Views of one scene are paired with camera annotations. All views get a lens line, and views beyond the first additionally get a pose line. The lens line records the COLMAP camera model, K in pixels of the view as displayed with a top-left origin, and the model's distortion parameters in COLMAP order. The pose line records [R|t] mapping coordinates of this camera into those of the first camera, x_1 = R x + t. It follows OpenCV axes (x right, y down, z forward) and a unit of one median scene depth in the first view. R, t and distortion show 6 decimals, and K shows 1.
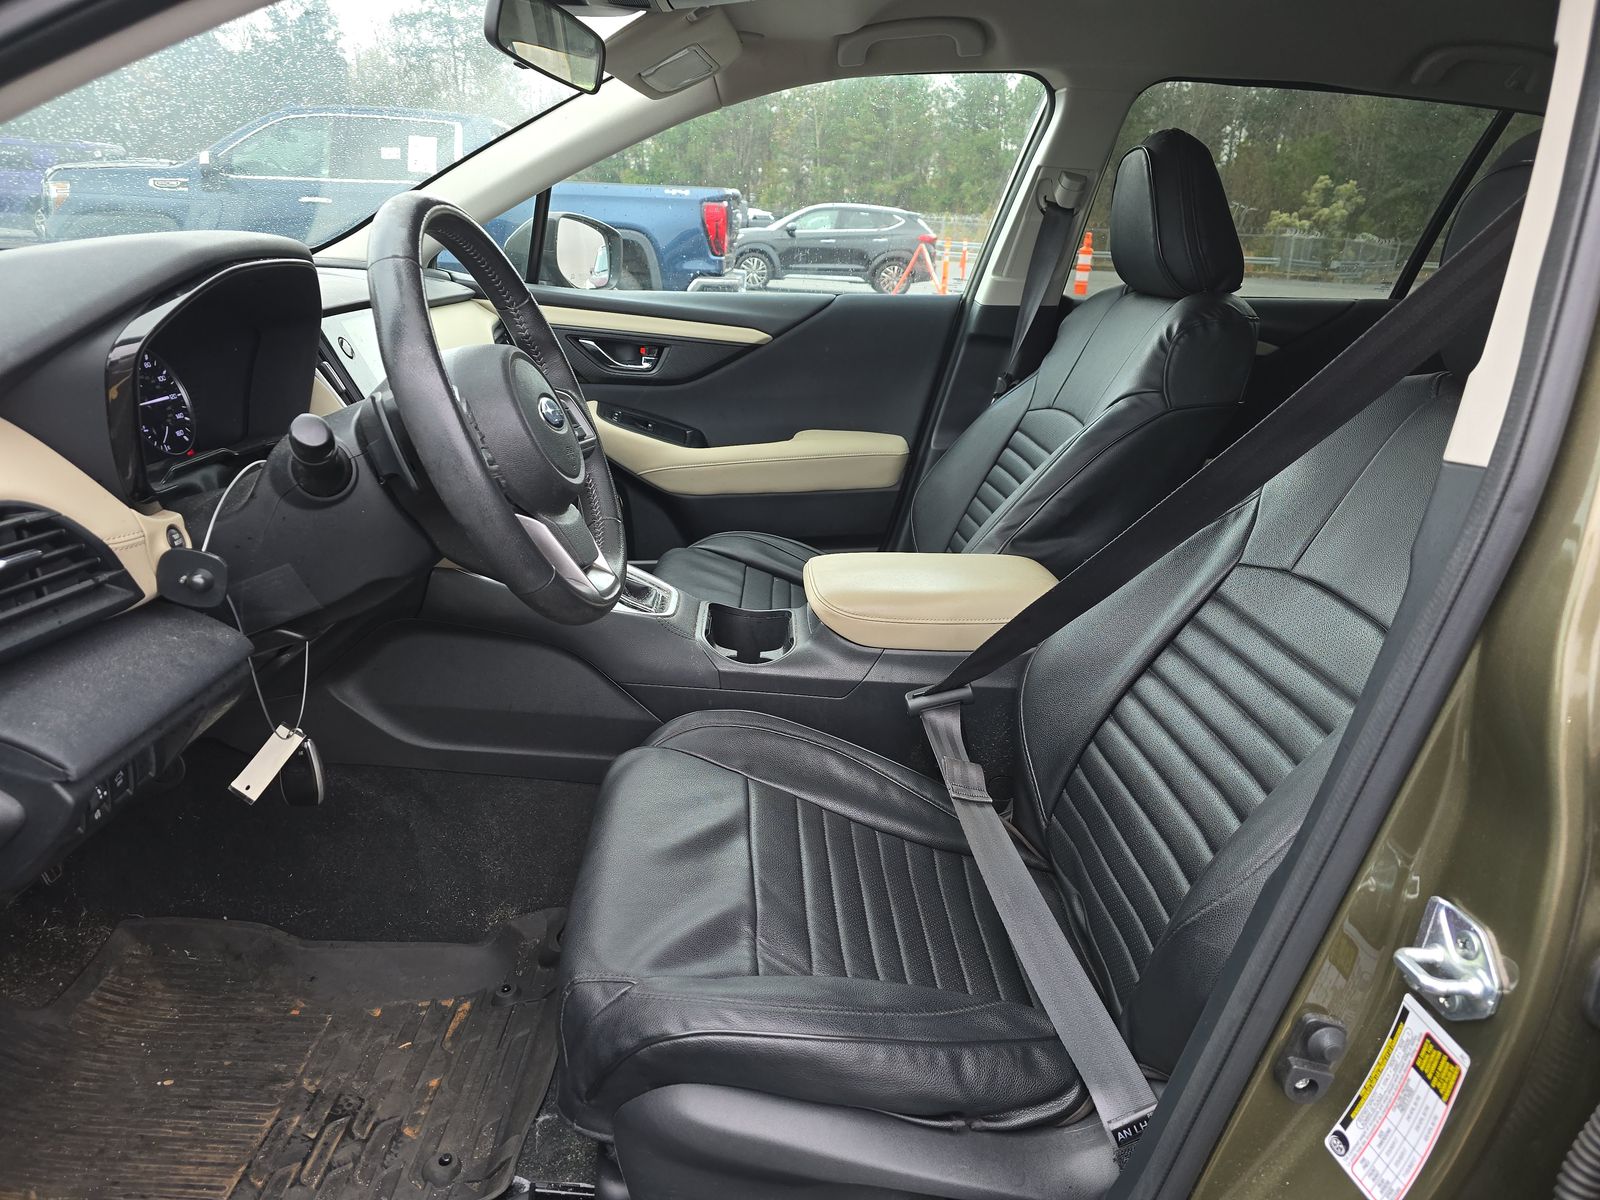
lens RADIAL K [[1087.5, 0, 790.4], [0, 1087.5, 600.0], [0, 0, 1]] dist [0.047325, -0.048621]
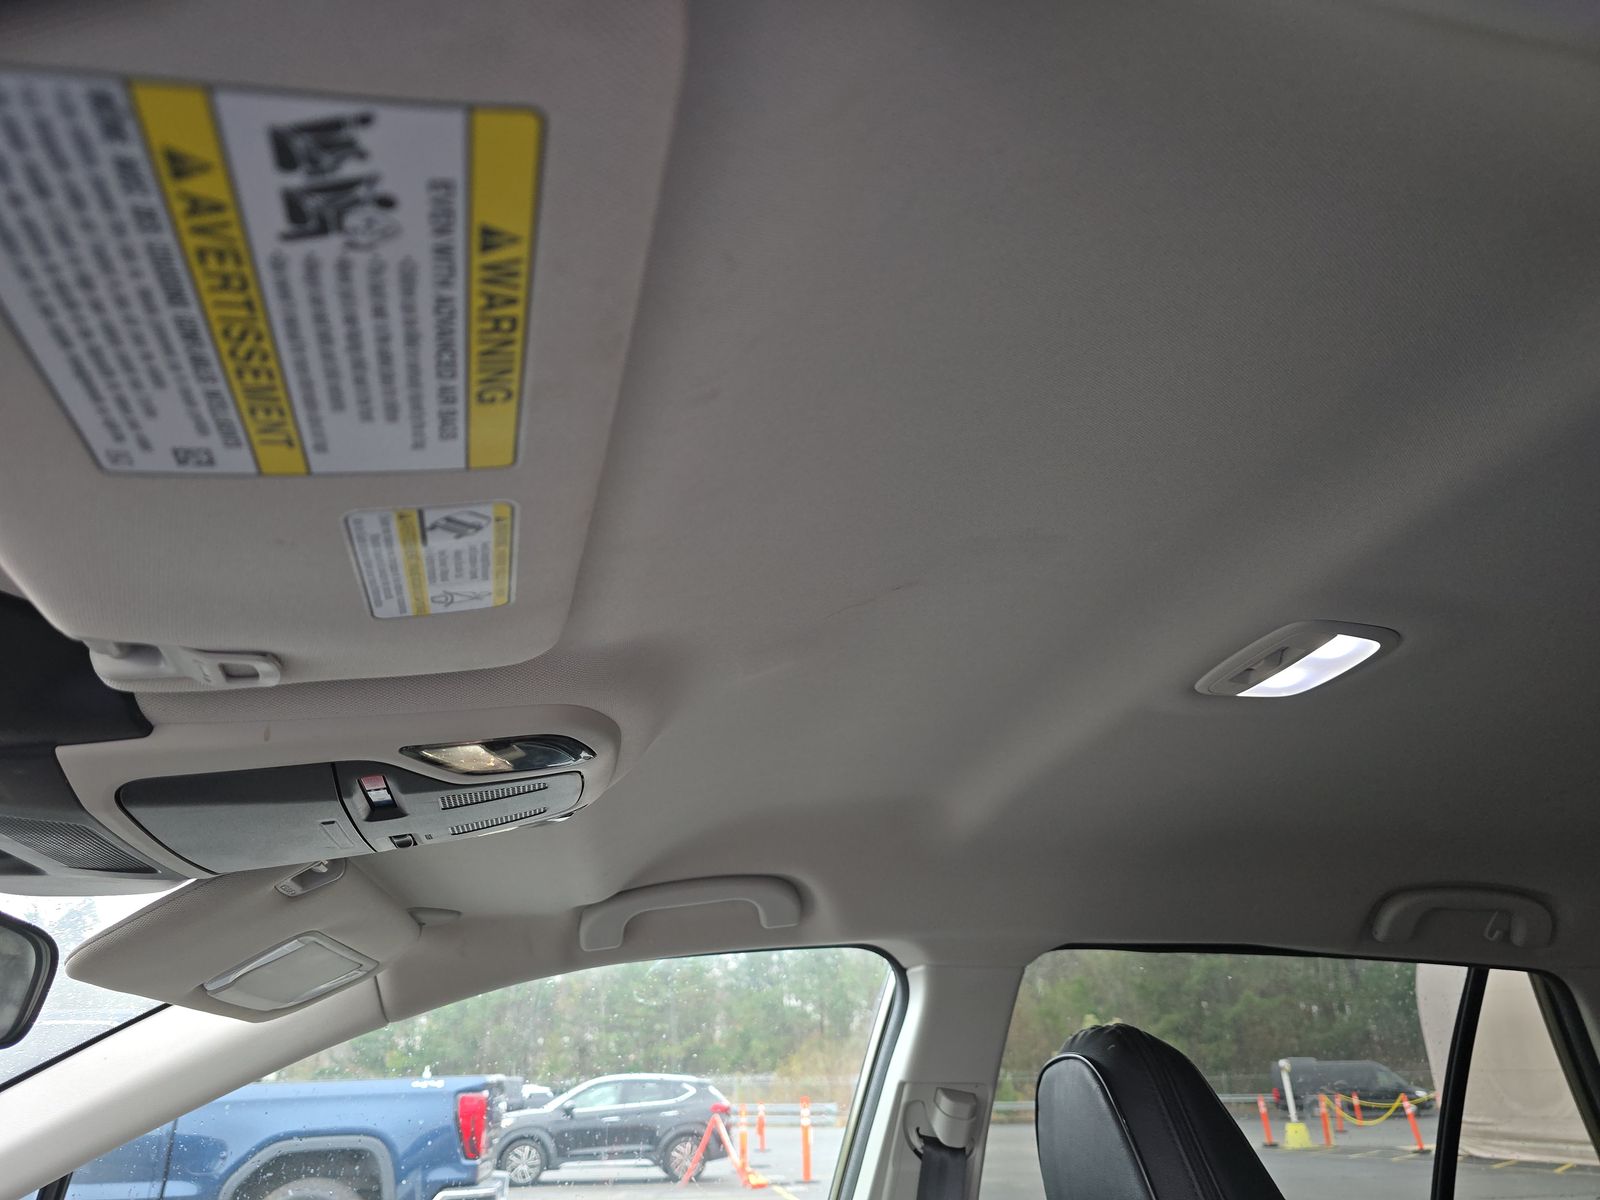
lens RADIAL K [[1087.5, 0, 790.4], [0, 1087.5, 600.0], [0, 0, 1]] dist [0.047325, -0.048621]
pose [[0.982168, 0.013348, 0.187530, 0.008741], [0.117833, 0.733542, -0.669352, -0.041393], [-0.146495, 0.679514, 0.718888, 0.081315]]
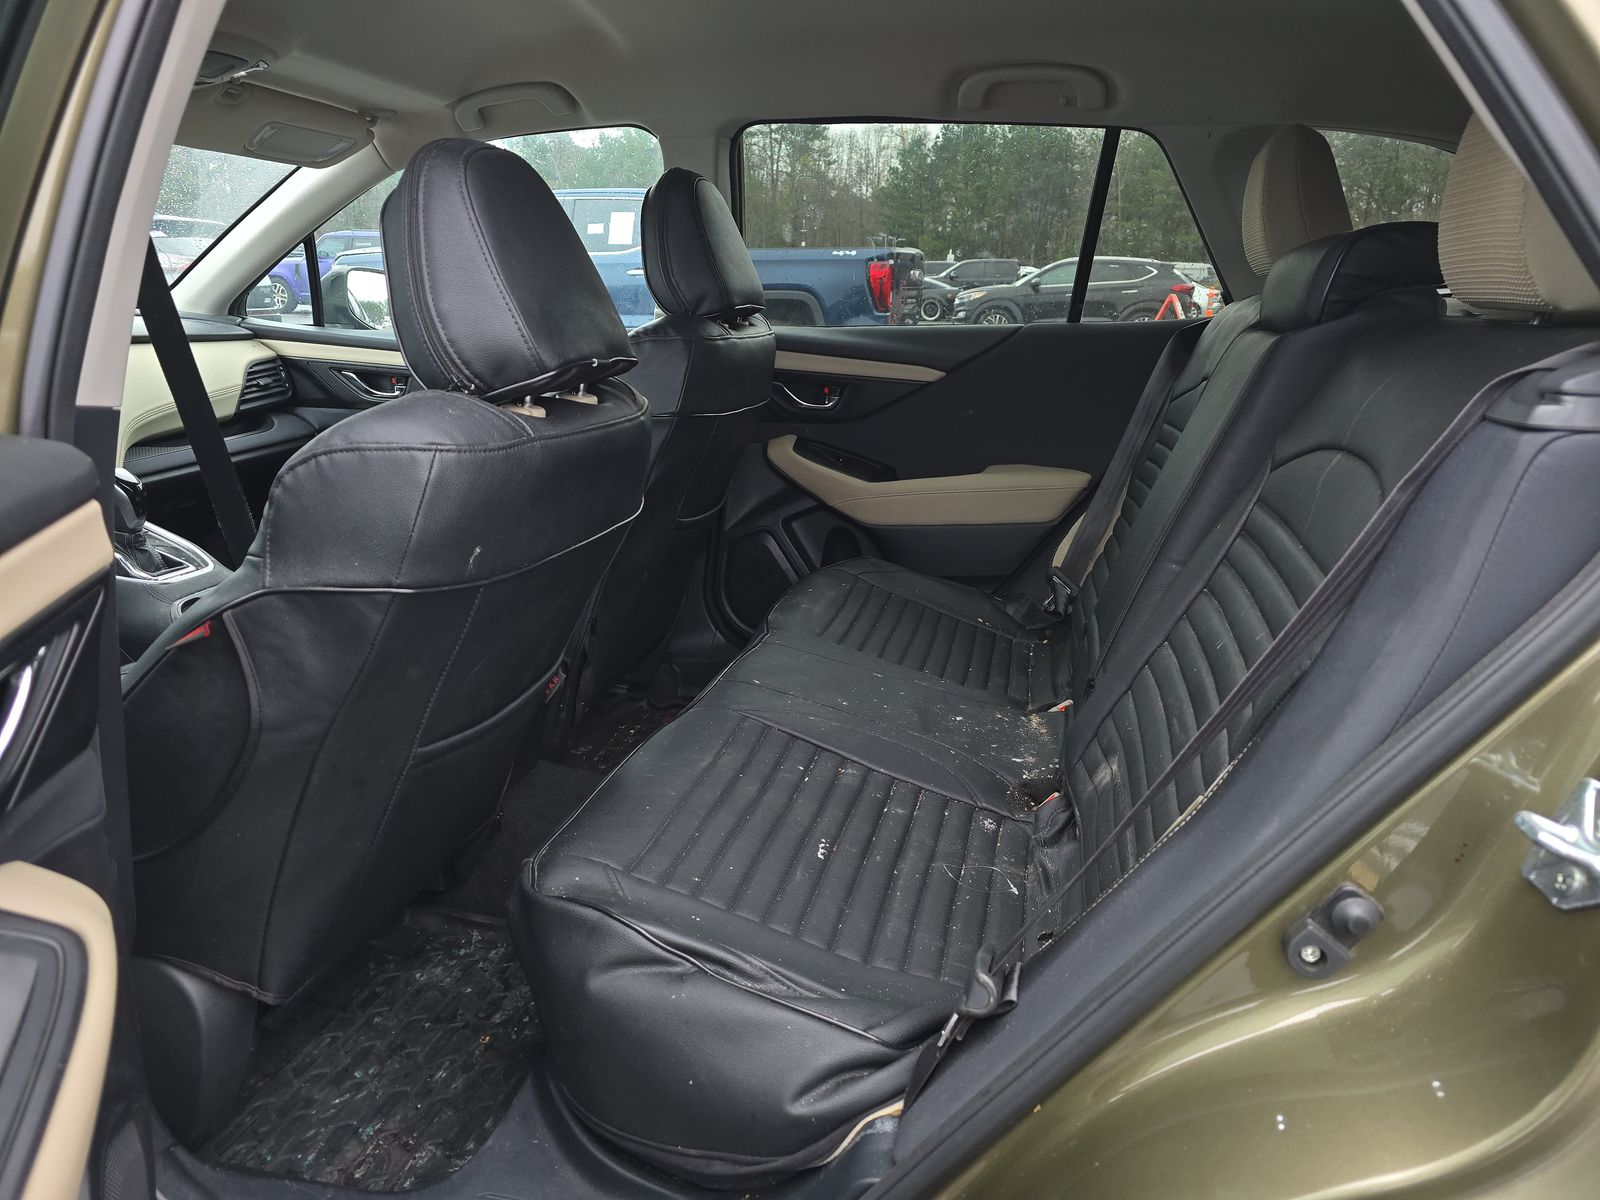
lens RADIAL K [[1087.5, 0, 790.4], [0, 1087.5, 600.0], [0, 0, 1]] dist [0.047325, -0.048621]
pose [[0.957254, 0.046219, -0.285531, 0.161859], [-0.061229, 0.997160, -0.043862, 0.008809], [0.282693, 0.059470, 0.957365, 0.000598]]
